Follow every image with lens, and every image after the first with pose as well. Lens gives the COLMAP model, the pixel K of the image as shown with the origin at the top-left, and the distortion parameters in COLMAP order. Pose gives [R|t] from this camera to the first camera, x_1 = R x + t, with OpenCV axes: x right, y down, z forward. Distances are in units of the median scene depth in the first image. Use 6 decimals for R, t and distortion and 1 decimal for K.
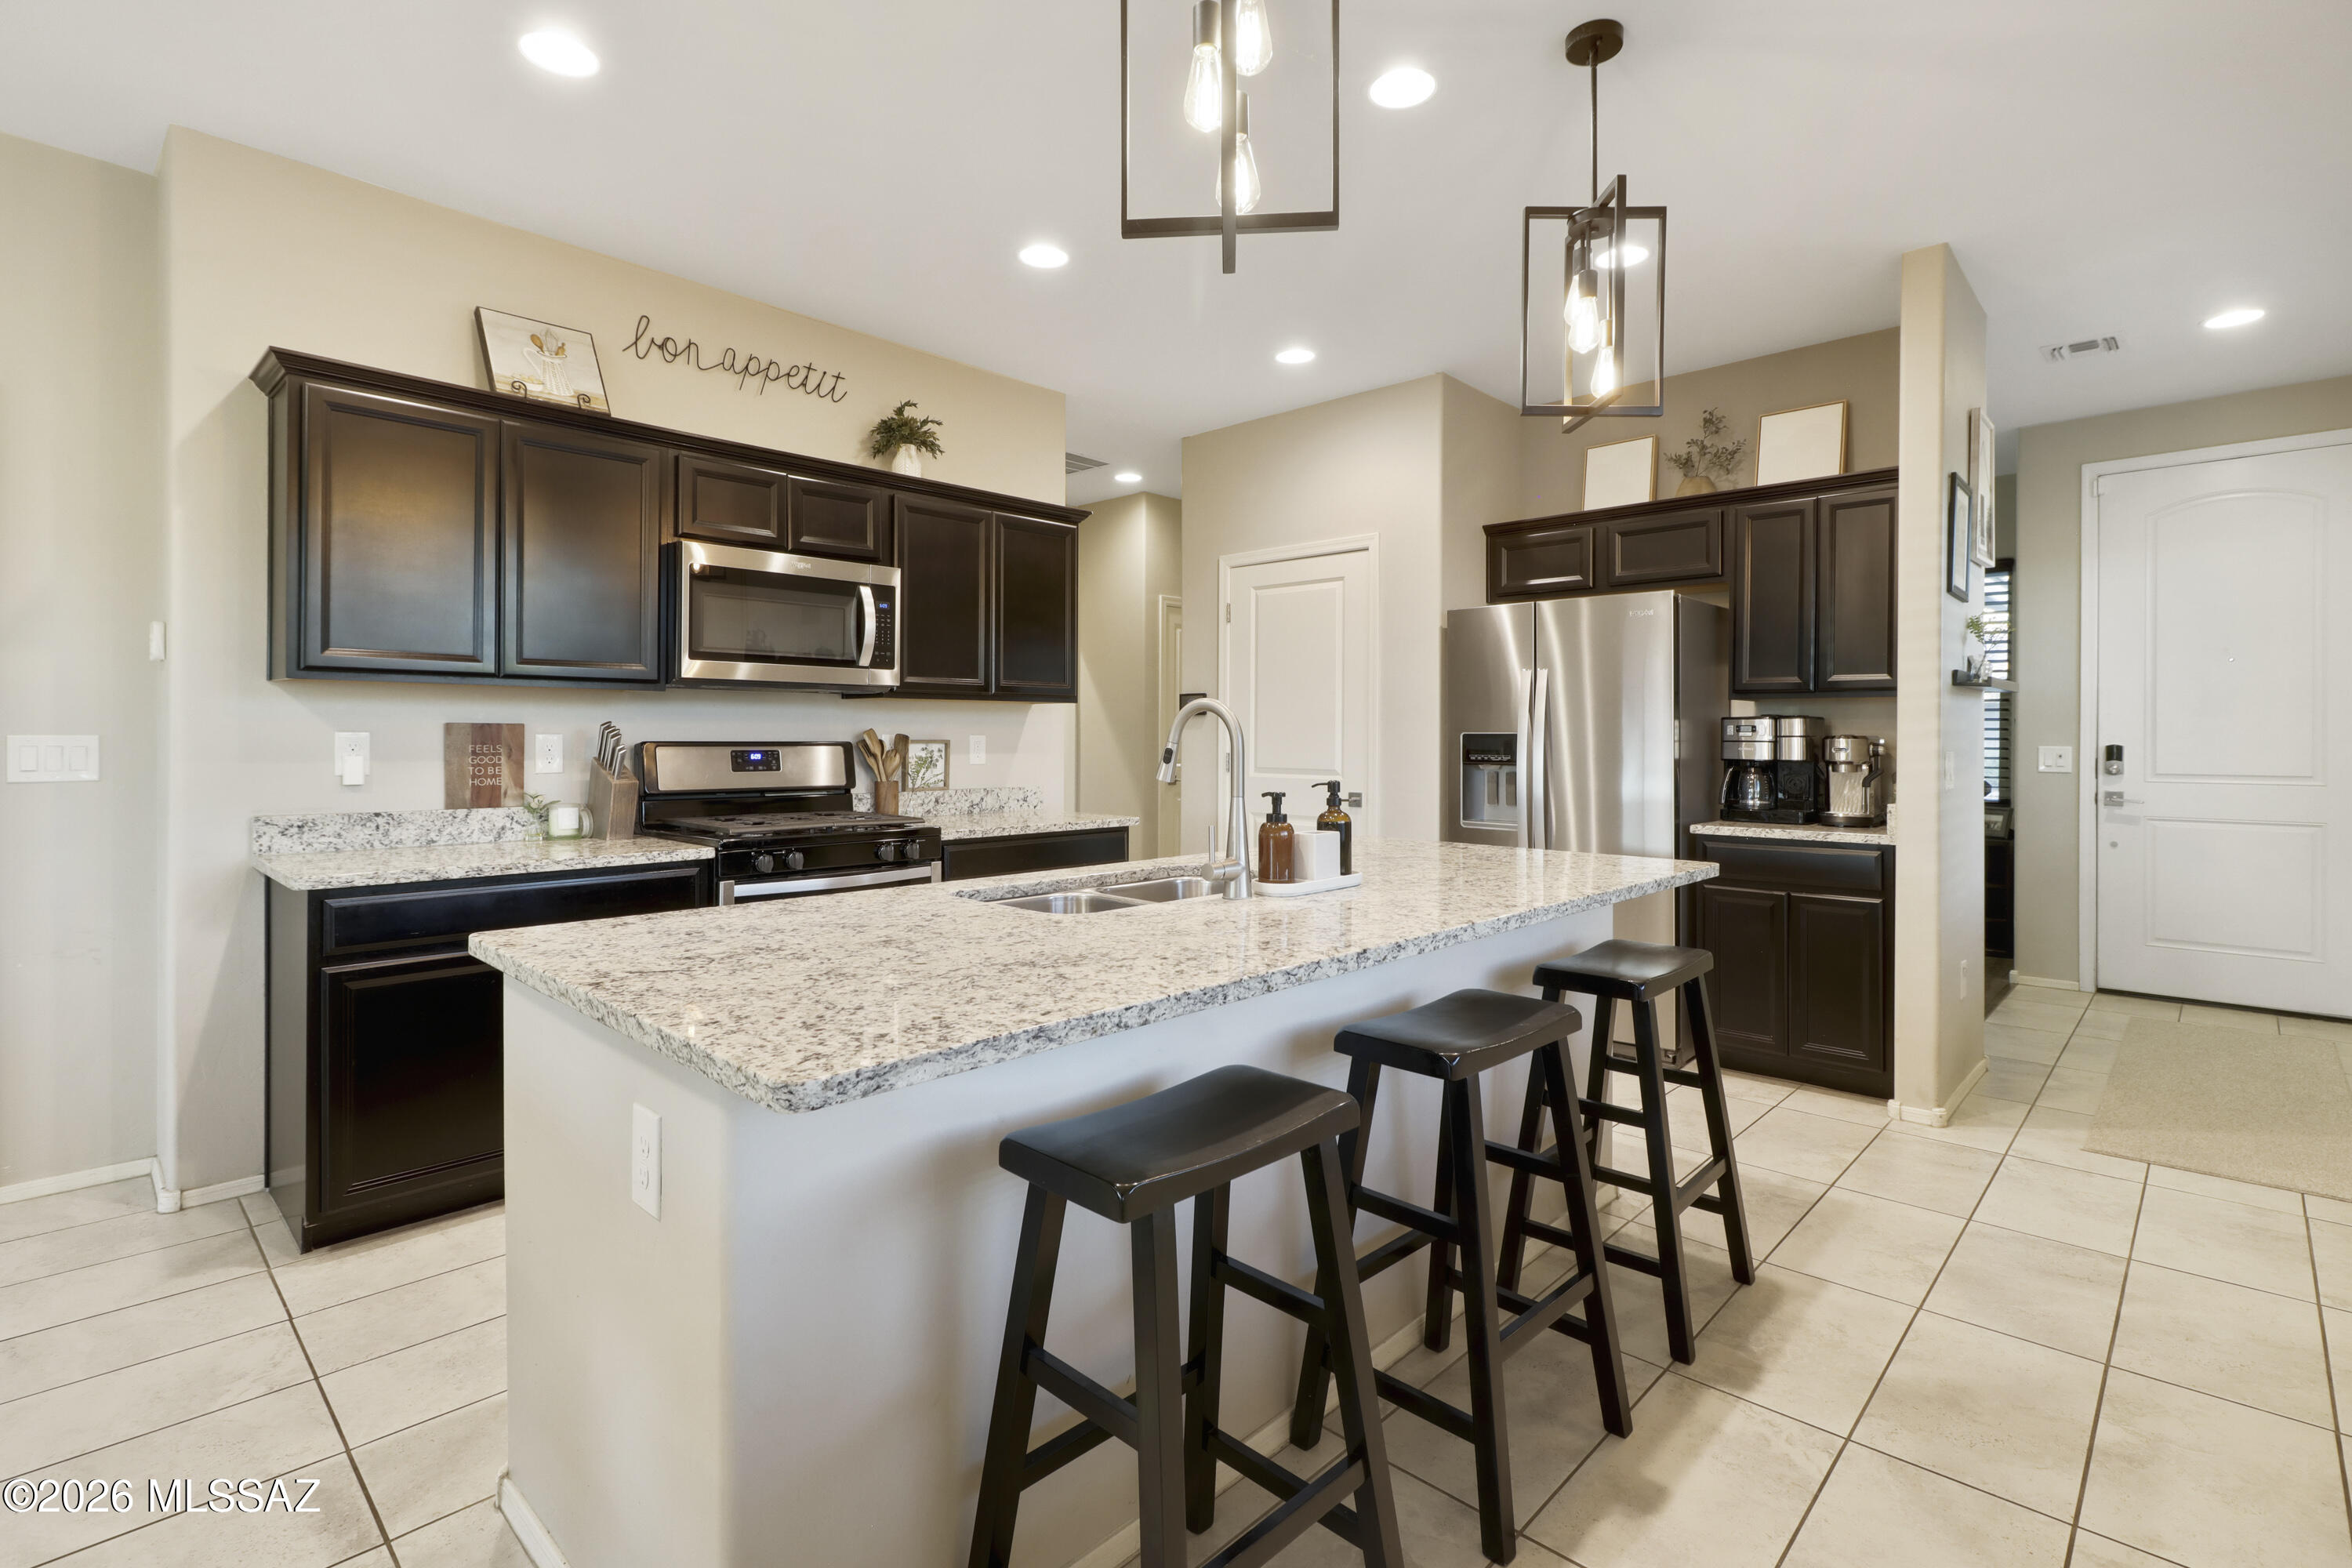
lens RADIAL K [[1102.2, 0, 1230.6], [0, 1102.2, 708.5], [0, 0, 1]] dist [0.000951, -0.001908]
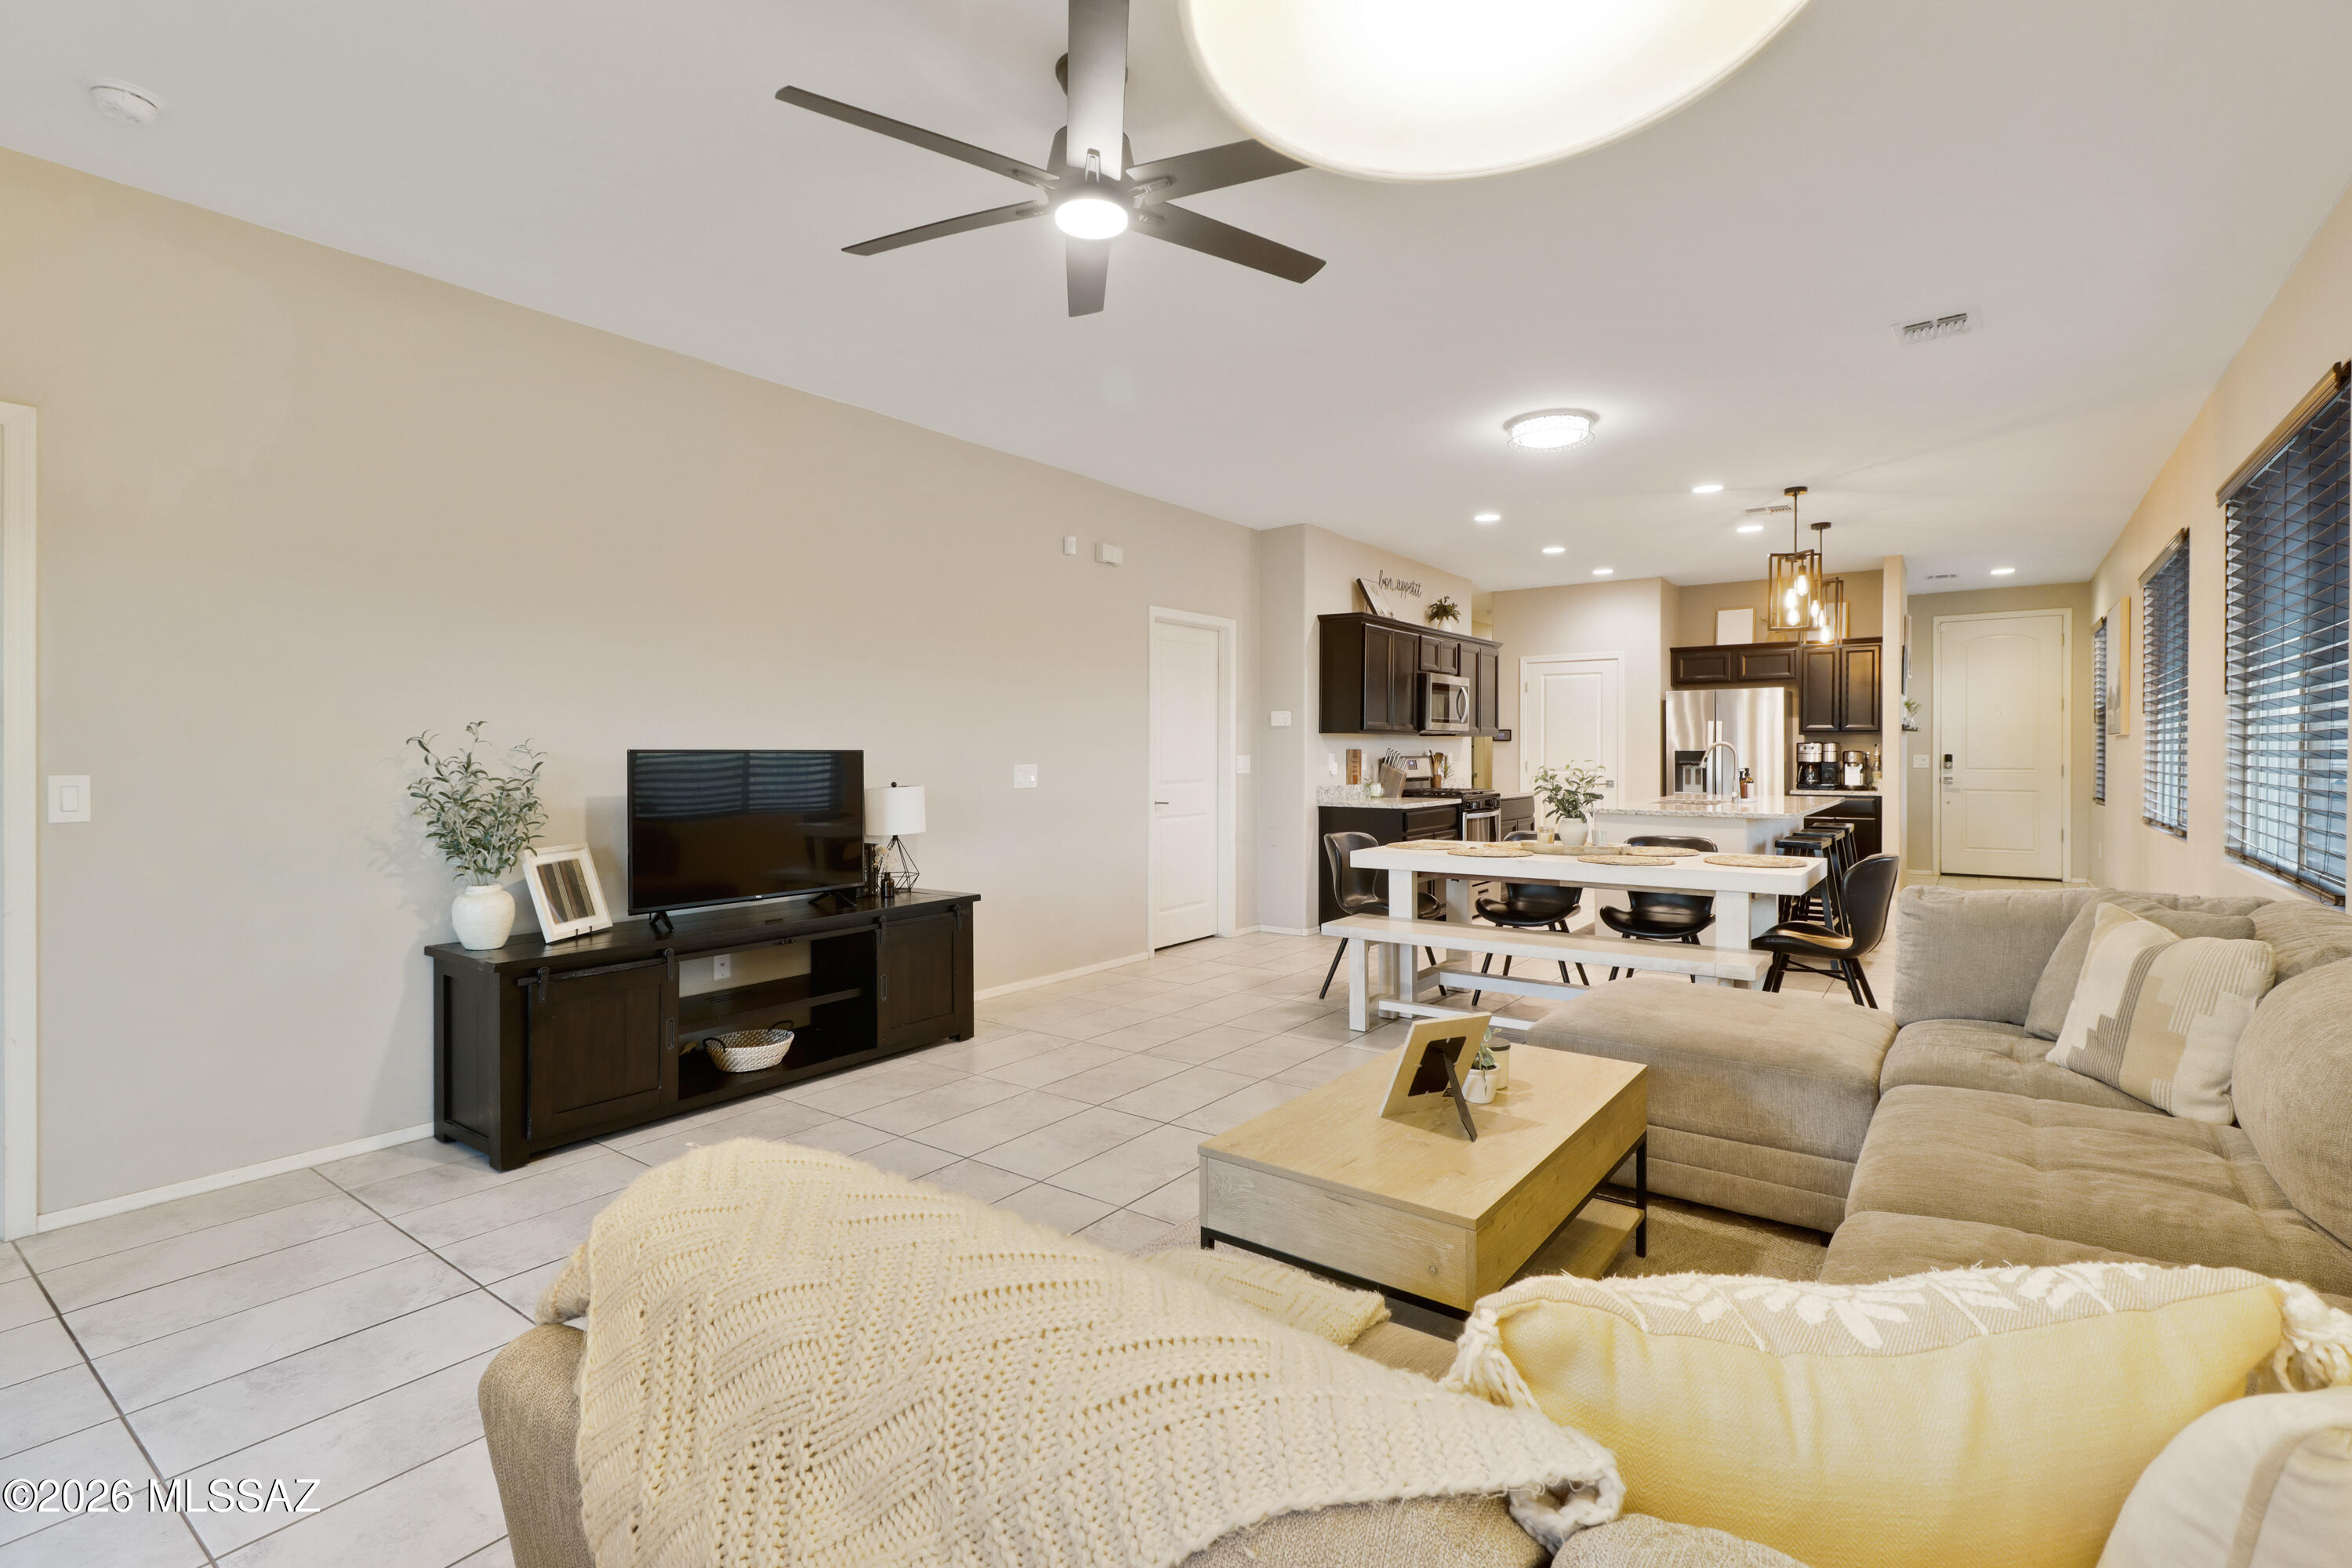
lens RADIAL K [[1102.2, 0, 1208.6], [0, 1102.2, 766.1], [0, 0, 1]] dist [0.000951, -0.001908]
pose [[0.990739, -0.008101, 0.135540, -1.123093], [0.002331, 0.999086, 0.042678, -0.046950], [-0.135762, -0.041967, 0.989852, -1.148445]]
